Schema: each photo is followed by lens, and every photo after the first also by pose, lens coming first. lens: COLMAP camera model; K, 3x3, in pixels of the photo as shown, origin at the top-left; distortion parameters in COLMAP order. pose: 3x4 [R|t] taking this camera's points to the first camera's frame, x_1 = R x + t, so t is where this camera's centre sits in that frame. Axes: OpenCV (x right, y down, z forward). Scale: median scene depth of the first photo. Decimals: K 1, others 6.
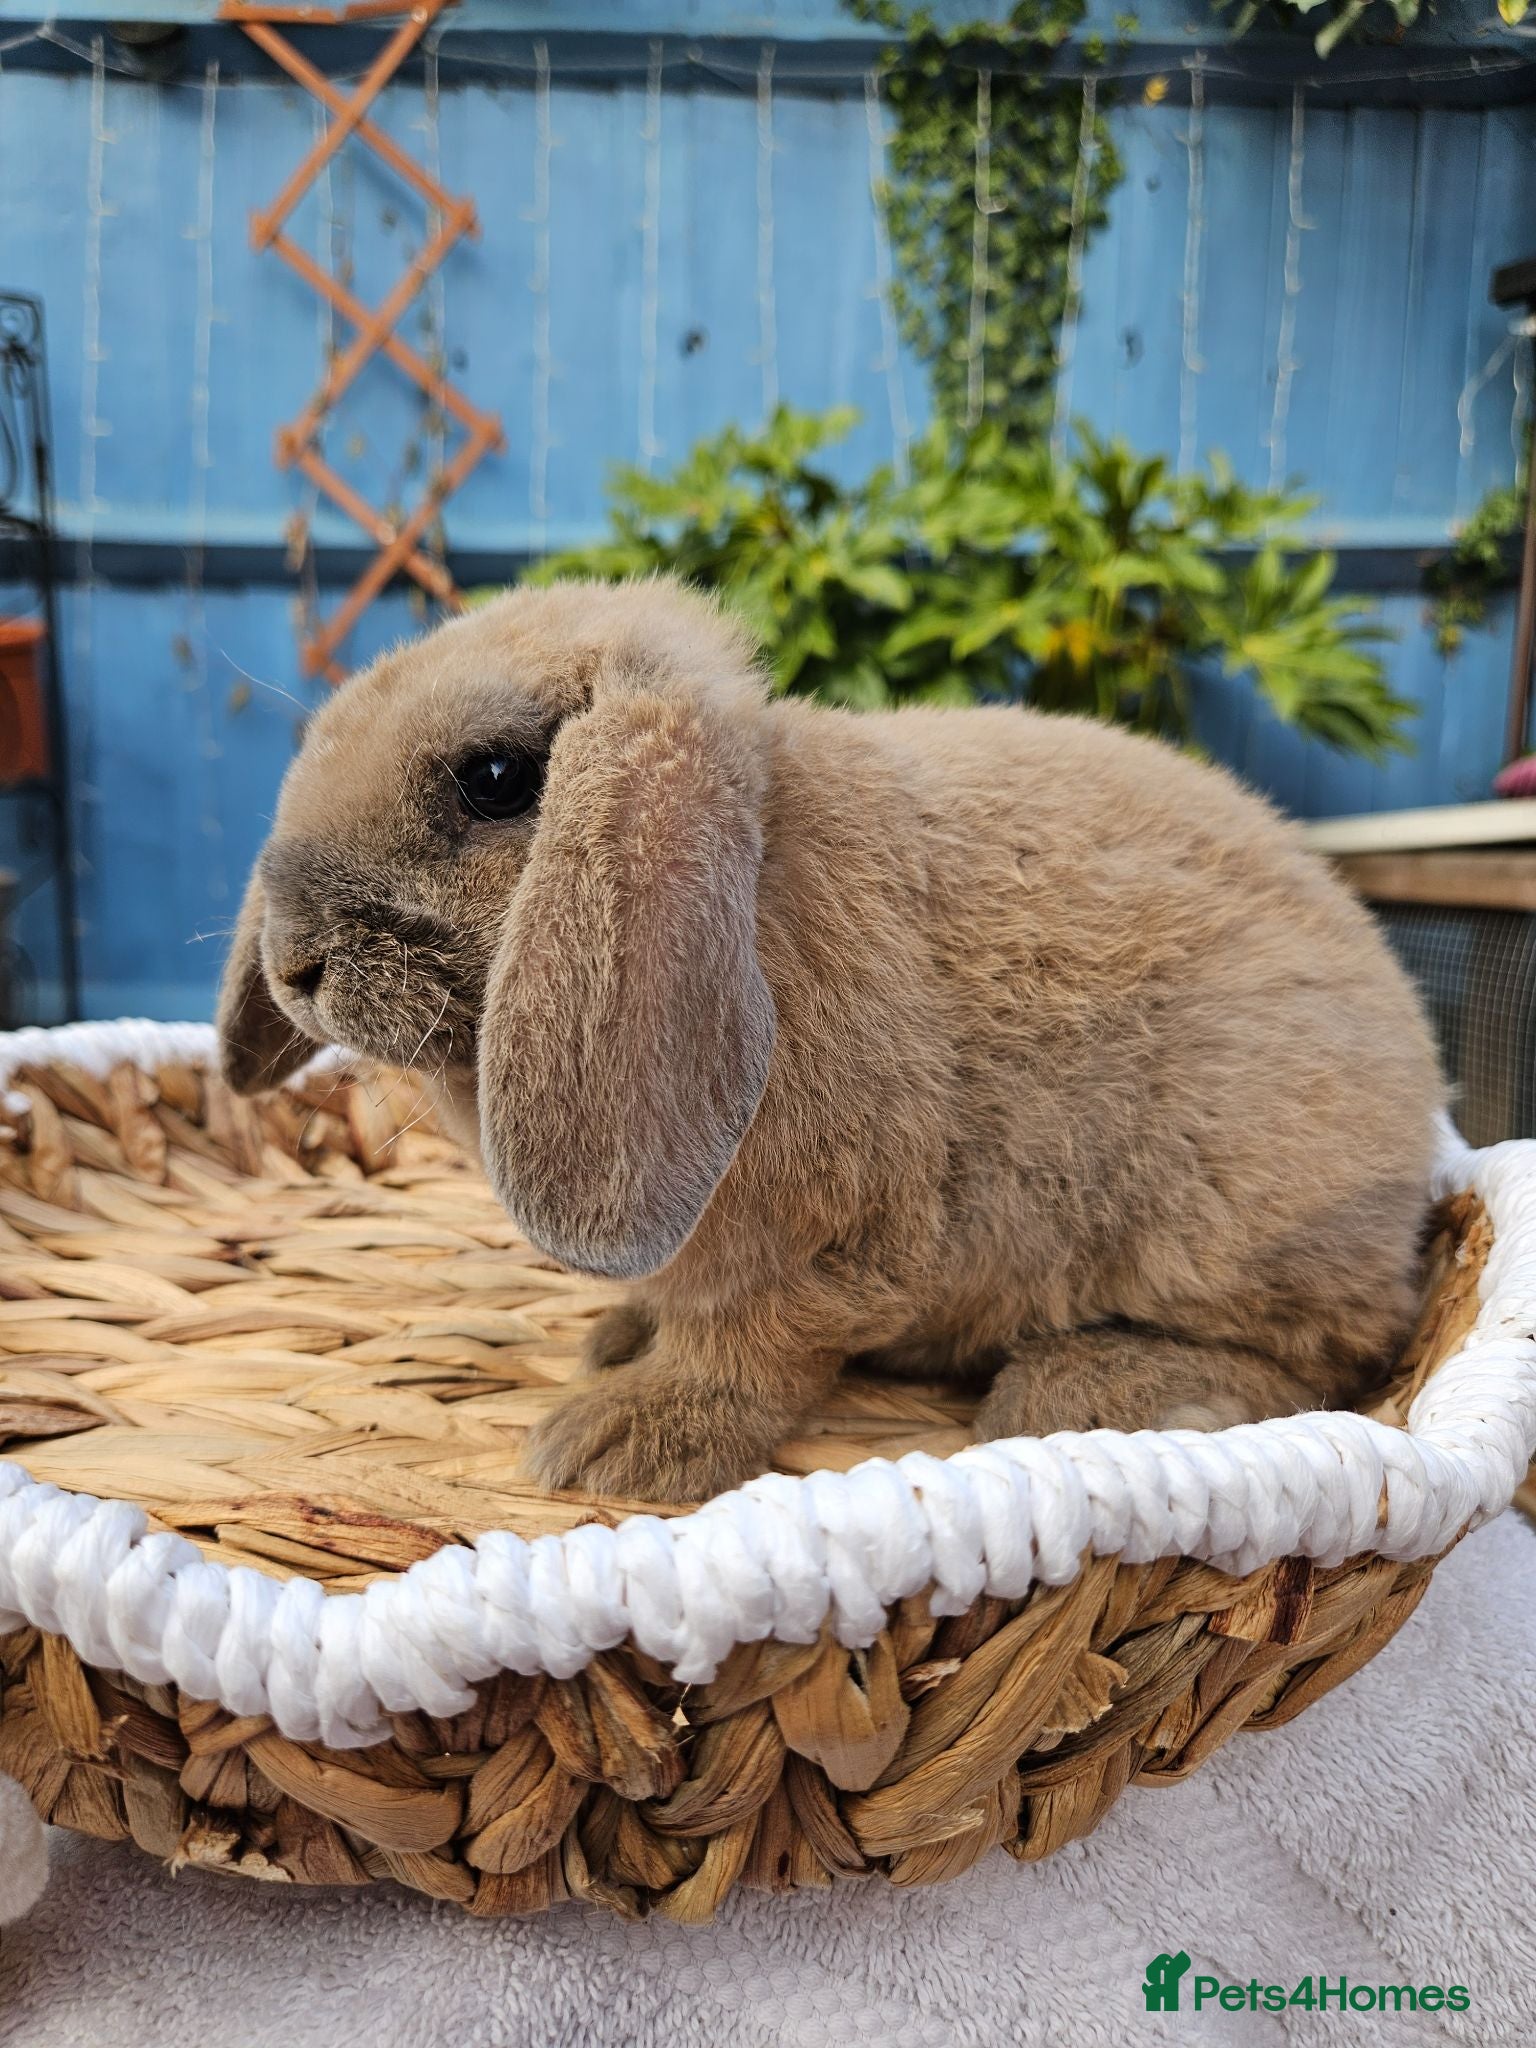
lens RADIAL K [[1440.1, 0, 768.0], [0, 1440.1, 1024.0], [0, 0, 1]] dist [-0.000276, -0.005261]
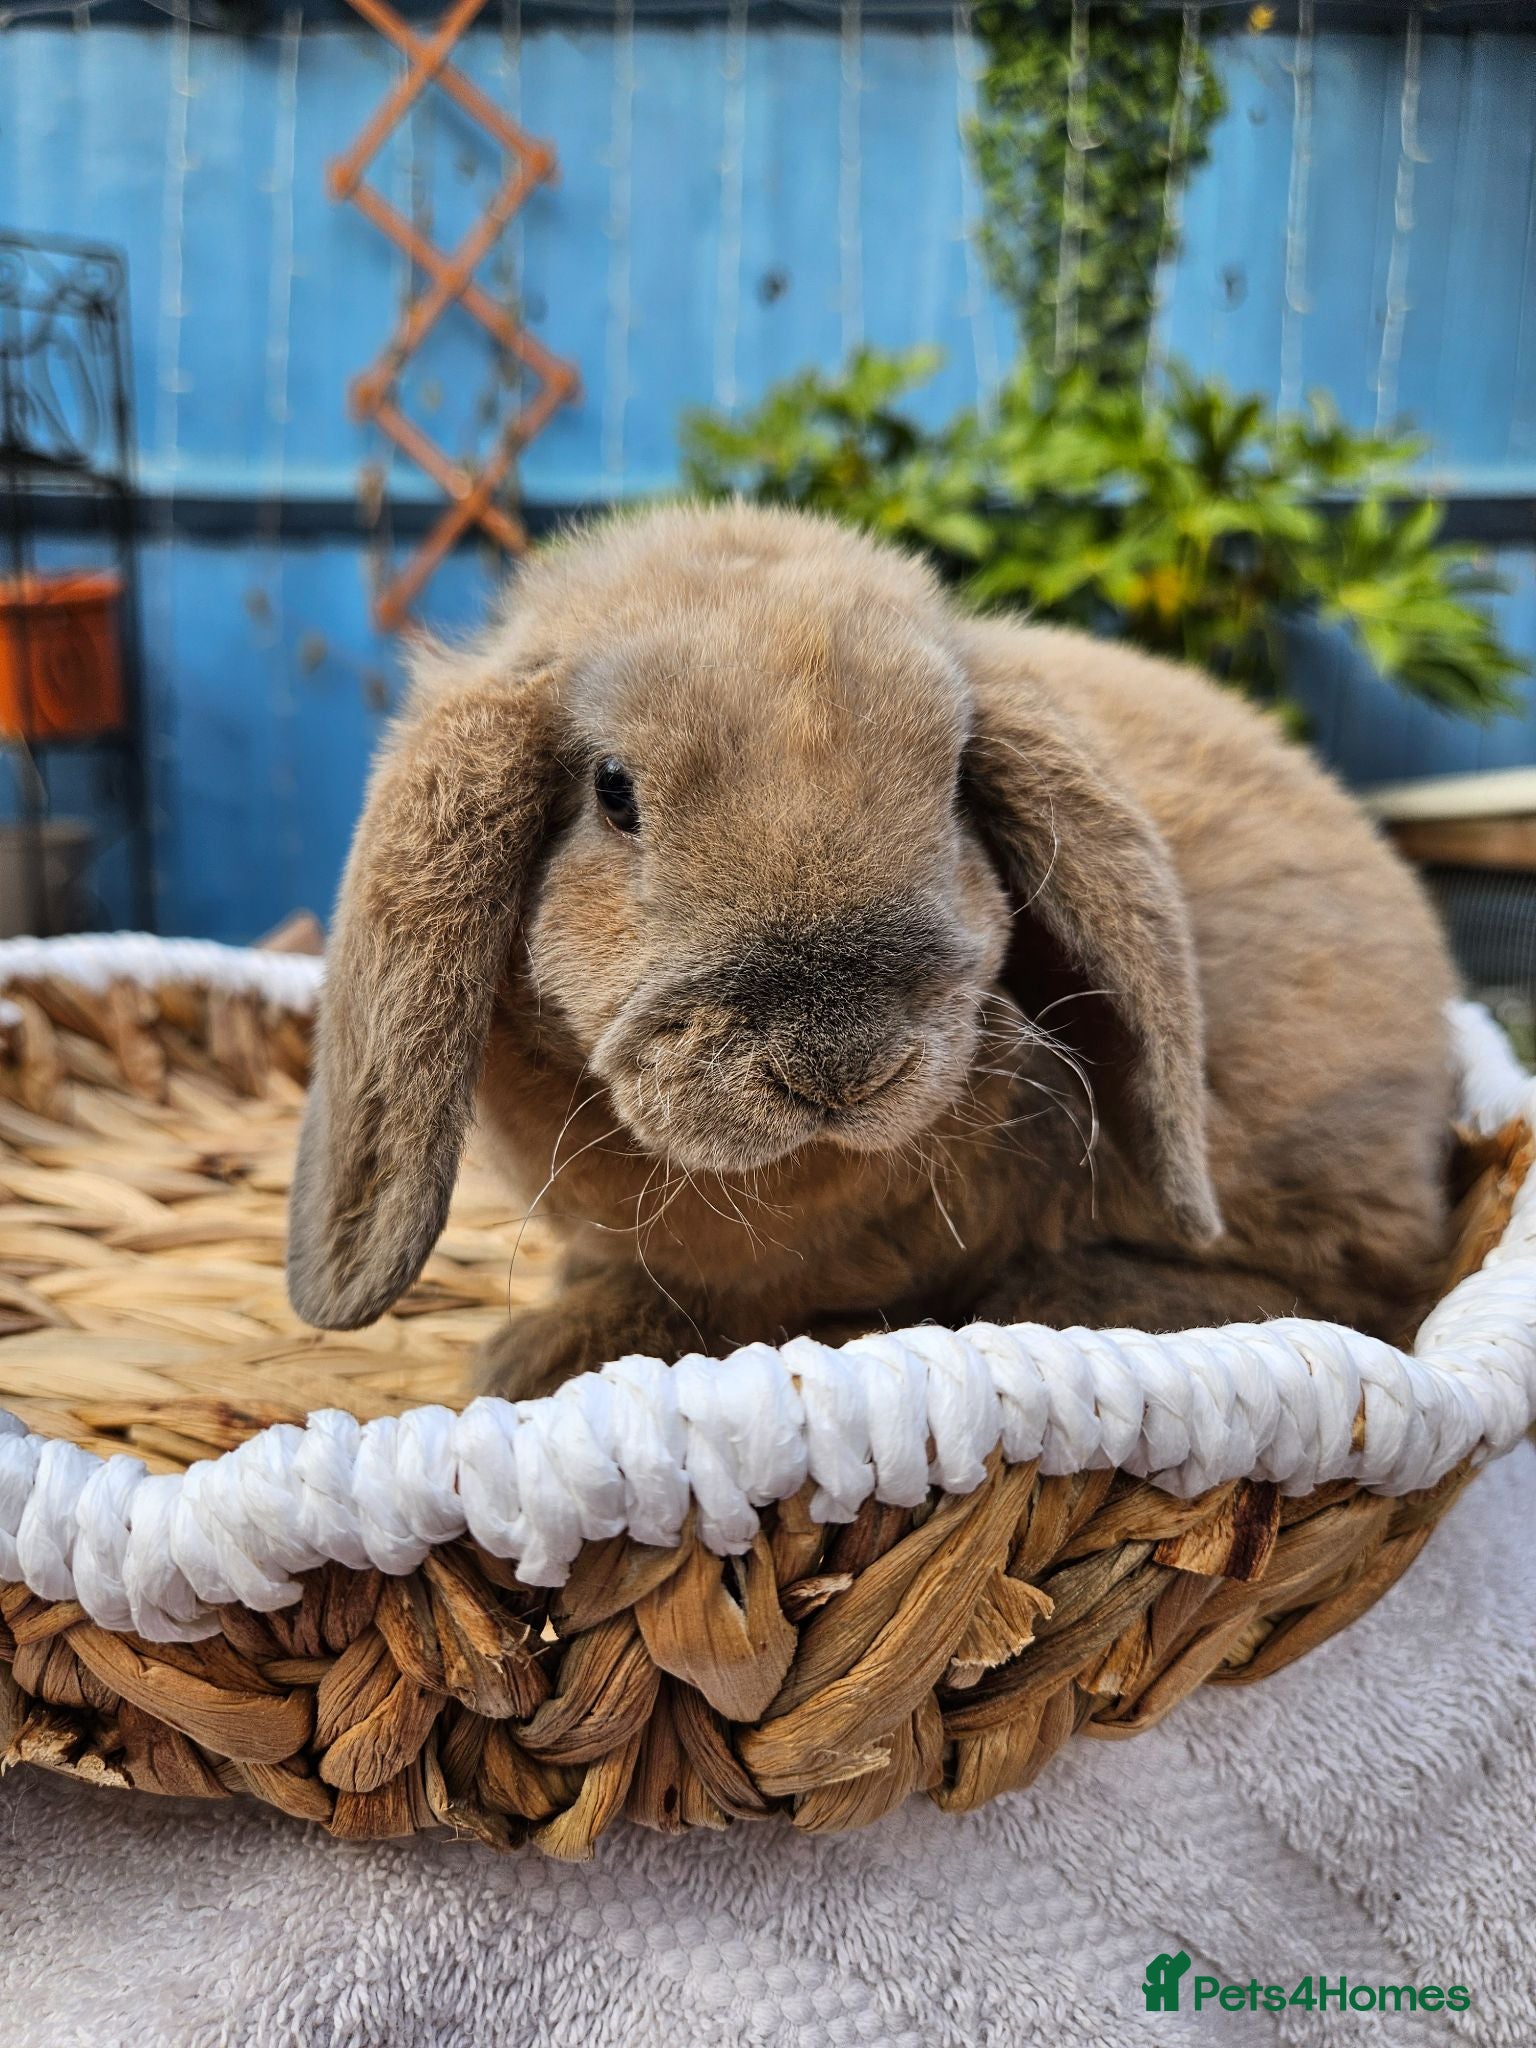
lens RADIAL K [[1454.2, 0, 768.0], [0, 1454.2, 1024.0], [0, 0, 1]] dist [-0.008112, -0.007169]
pose [[0.997871, 0.016095, -0.063194, 0.103104], [-0.015129, 0.999762, 0.015738, 0.070632], [0.063432, -0.014748, 0.997877, 0.089396]]
